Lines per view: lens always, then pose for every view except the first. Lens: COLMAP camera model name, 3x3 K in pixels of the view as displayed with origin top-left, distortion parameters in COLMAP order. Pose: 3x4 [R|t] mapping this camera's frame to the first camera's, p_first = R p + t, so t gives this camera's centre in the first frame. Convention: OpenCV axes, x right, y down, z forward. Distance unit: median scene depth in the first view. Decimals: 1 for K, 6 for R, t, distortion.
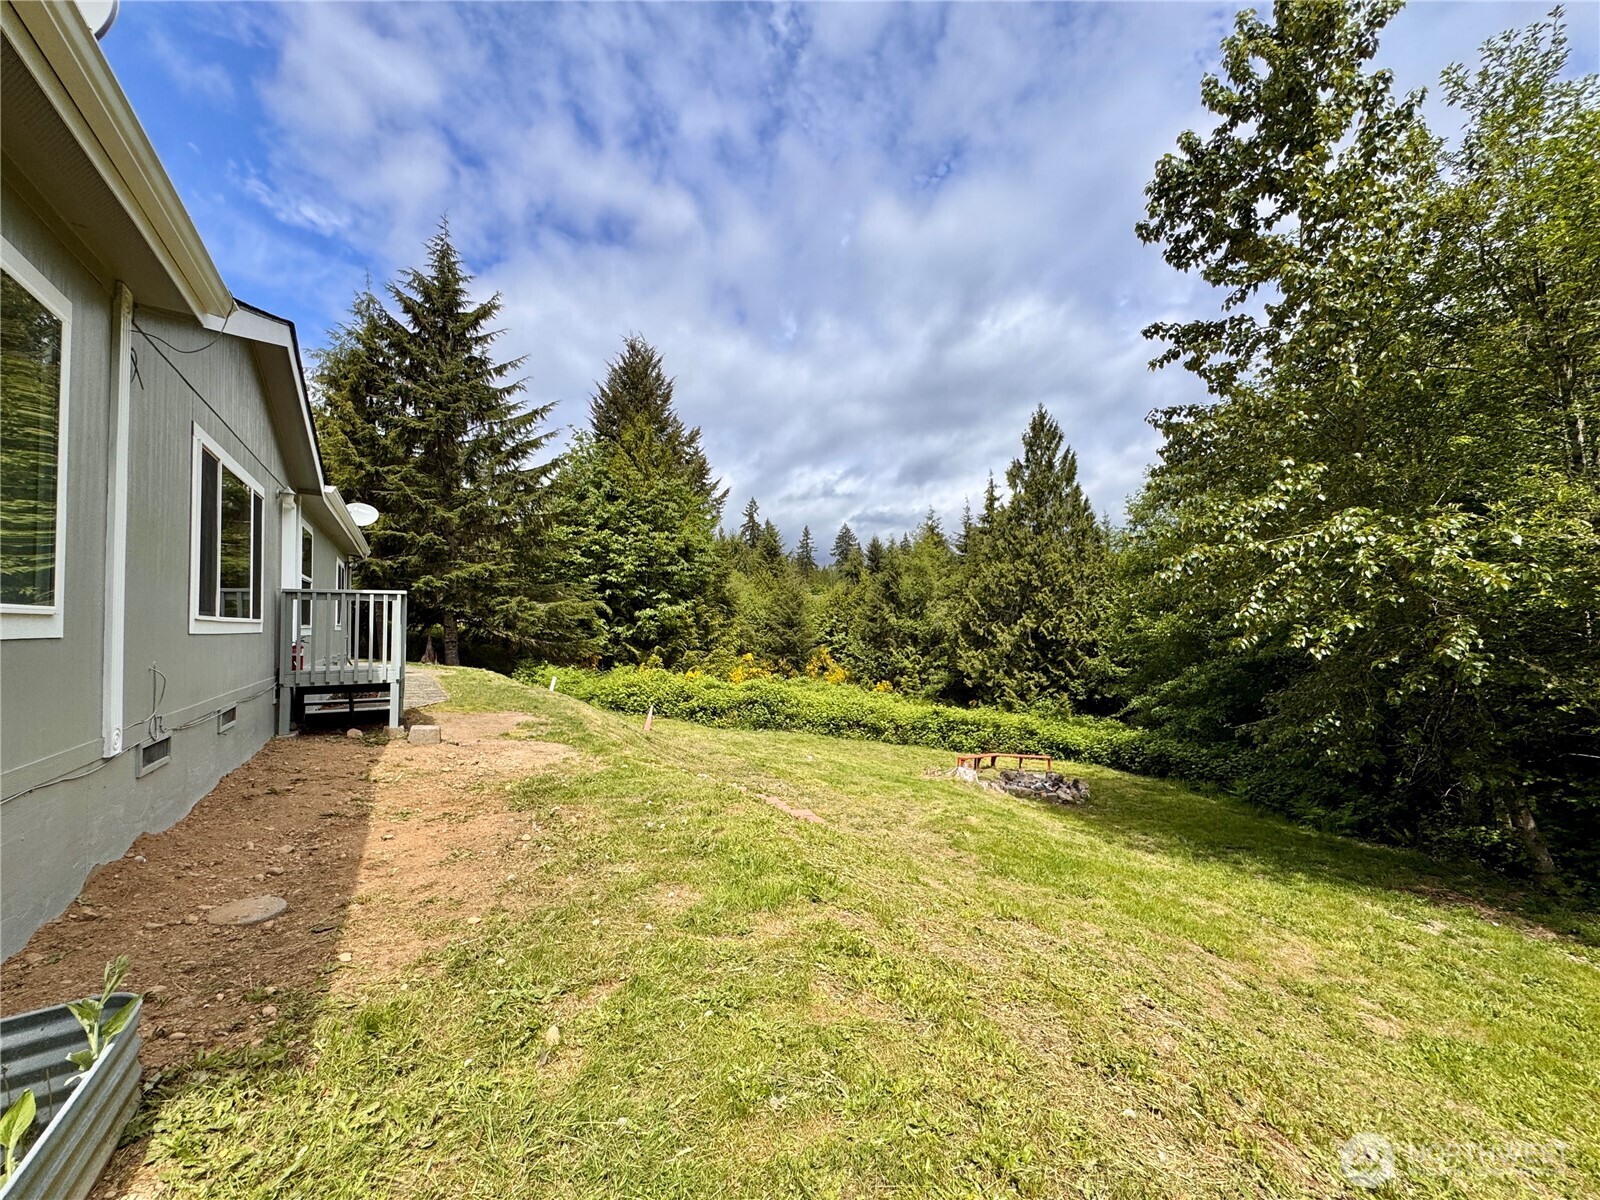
lens RADIAL K [[636.7, 0, 804.3], [0, 636.7, 598.6], [0, 0, 1]] dist [-0.001226, -0.000084]
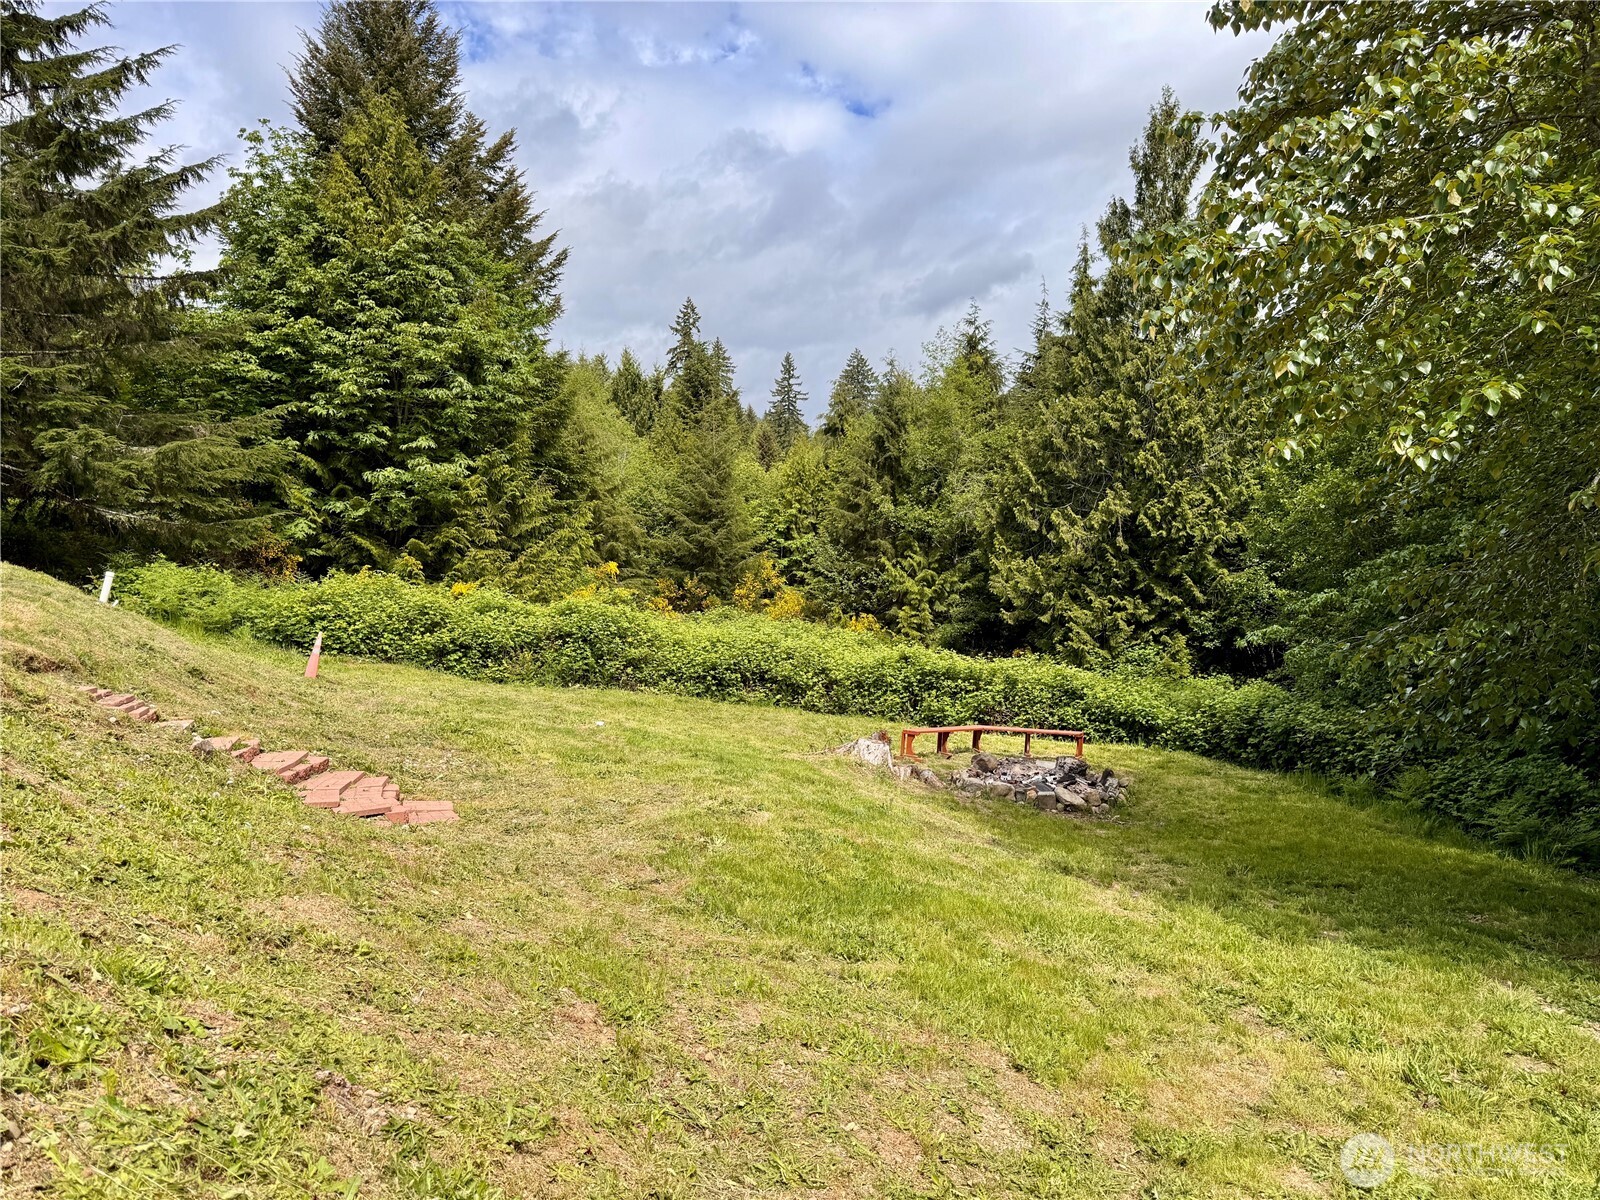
lens RADIAL K [[1120.6, 0, 798.6], [0, 1120.6, 604.3], [0, 0, 1]] dist [0.058772, -0.060165]
pose [[0.999975, 0.006512, 0.002766, 0.085887], [-0.006761, 0.994743, 0.102177, 0.027483], [-0.002086, -0.102193, 0.994762, 0.041087]]
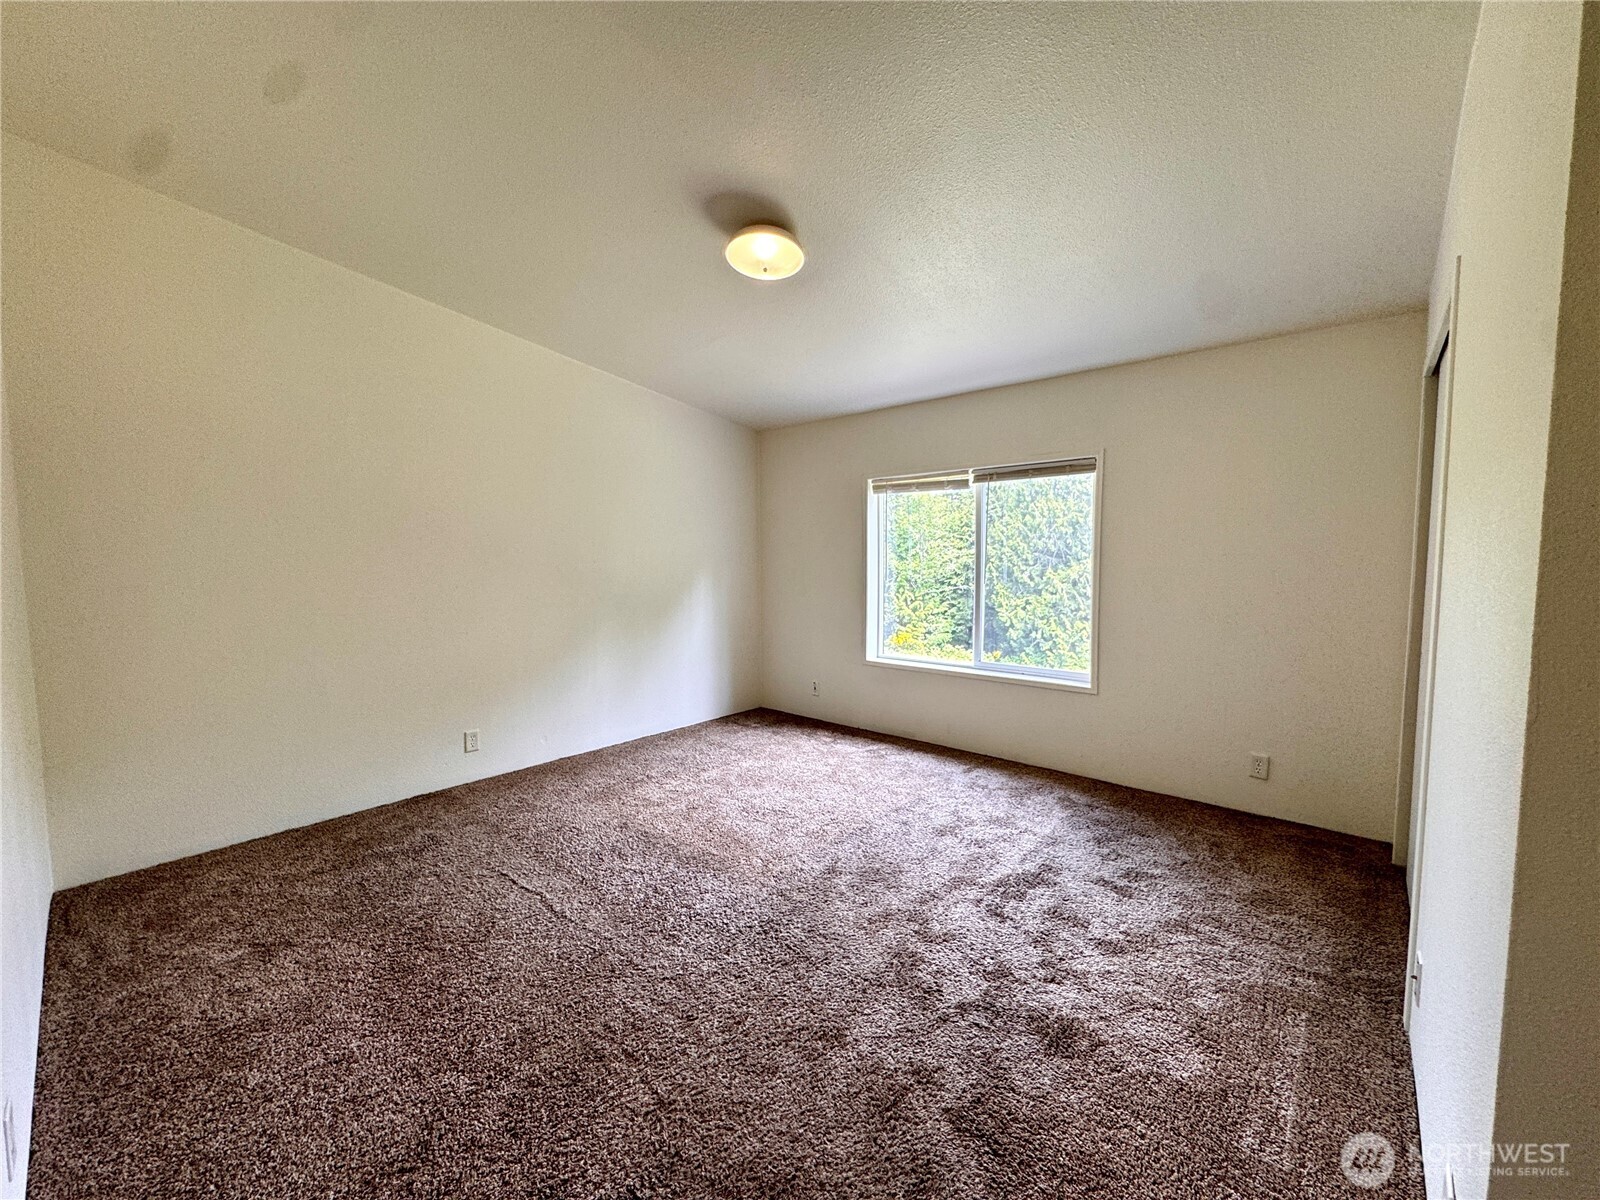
lens RADIAL K [[636.7, 0, 808.6], [0, 636.7, 600.2], [0, 0, 1]] dist [-0.001226, -0.000084]
pose [[0.953179, -0.009659, 0.302251, -0.339577], [-0.023273, 0.994182, 0.105165, -0.004675], [-0.301508, -0.107275, 0.947409, 0.276163]]
